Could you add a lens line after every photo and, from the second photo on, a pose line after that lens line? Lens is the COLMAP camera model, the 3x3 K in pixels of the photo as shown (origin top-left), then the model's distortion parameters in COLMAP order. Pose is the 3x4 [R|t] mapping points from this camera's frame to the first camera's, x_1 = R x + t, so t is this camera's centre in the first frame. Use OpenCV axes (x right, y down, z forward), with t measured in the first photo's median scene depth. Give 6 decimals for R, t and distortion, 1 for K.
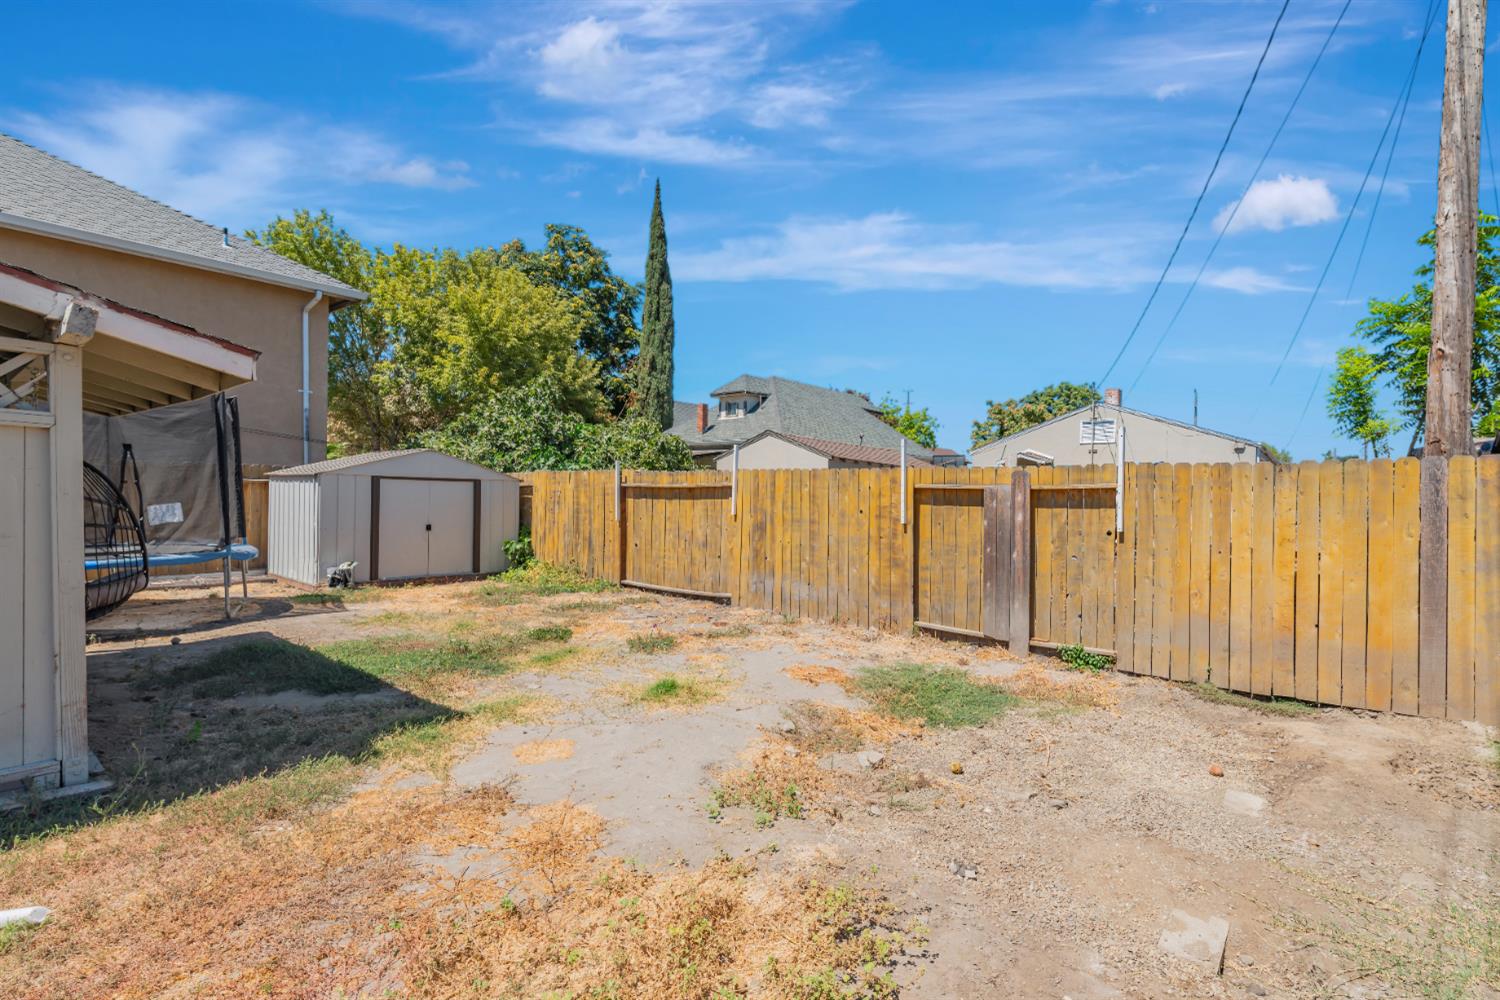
lens RADIAL K [[642.3, 0, 740.6], [0, 642.3, 494.2], [0, 0, 1]] dist [0.000399, 0.000061]
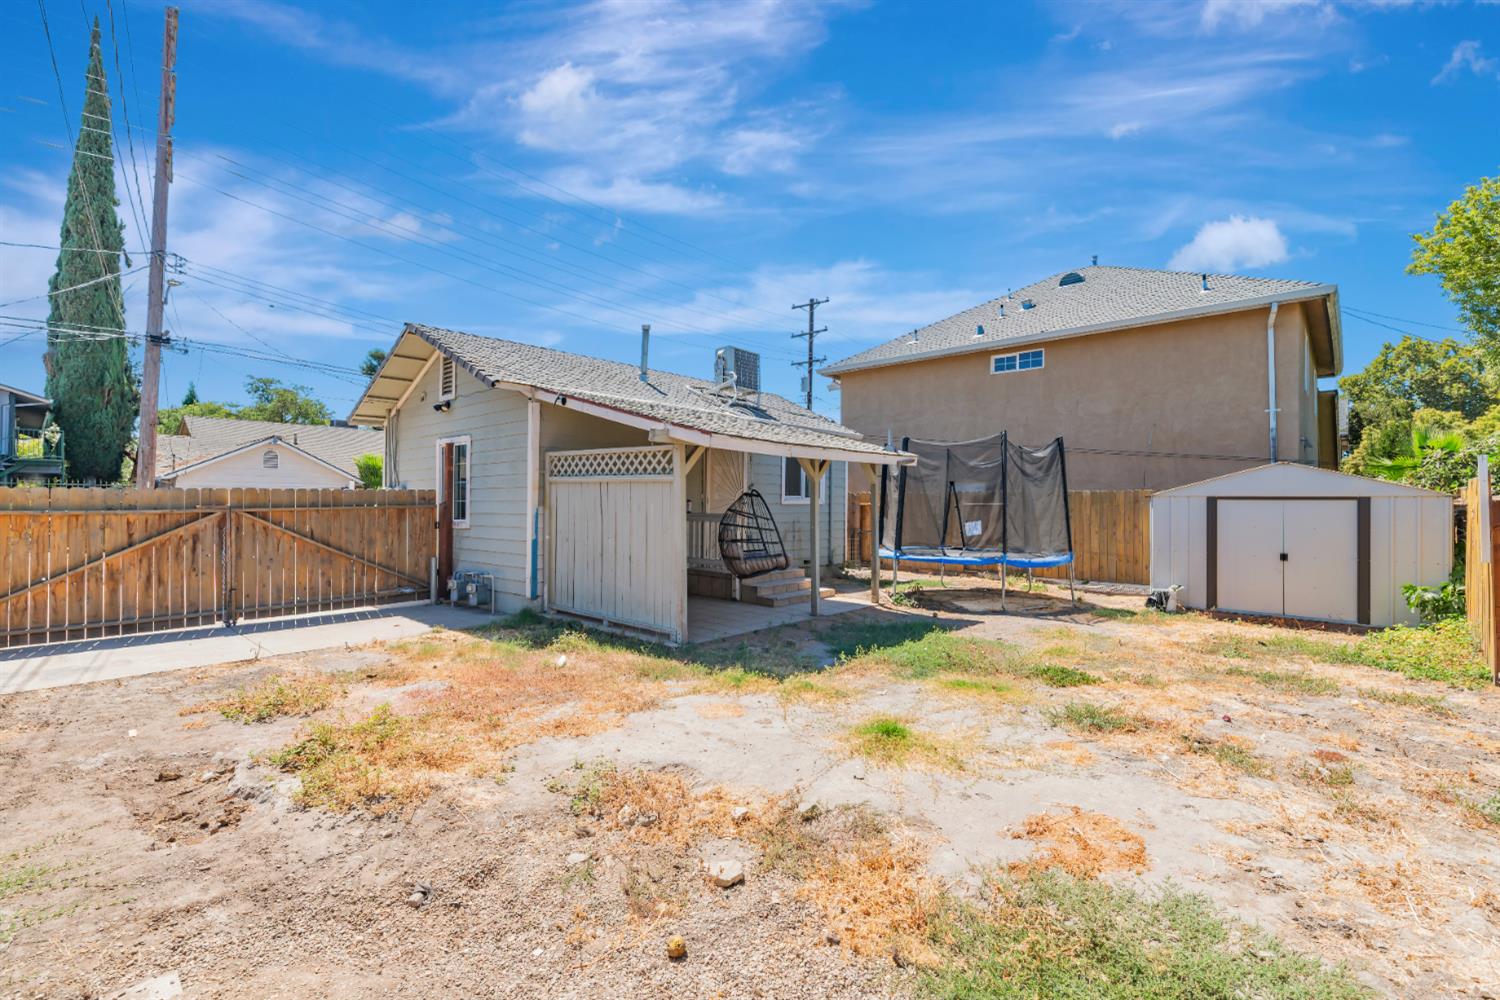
lens RADIAL K [[659.0, 0, 834.4], [0, 659.0, 503.7], [0, 0, 1]] dist [0.001939, 0.000131]
pose [[0.050377, -0.021825, -0.998492, 0.680829], [-0.007281, 0.999727, -0.022219, 0.012358], [0.998704, 0.008389, 0.050205, 0.774424]]
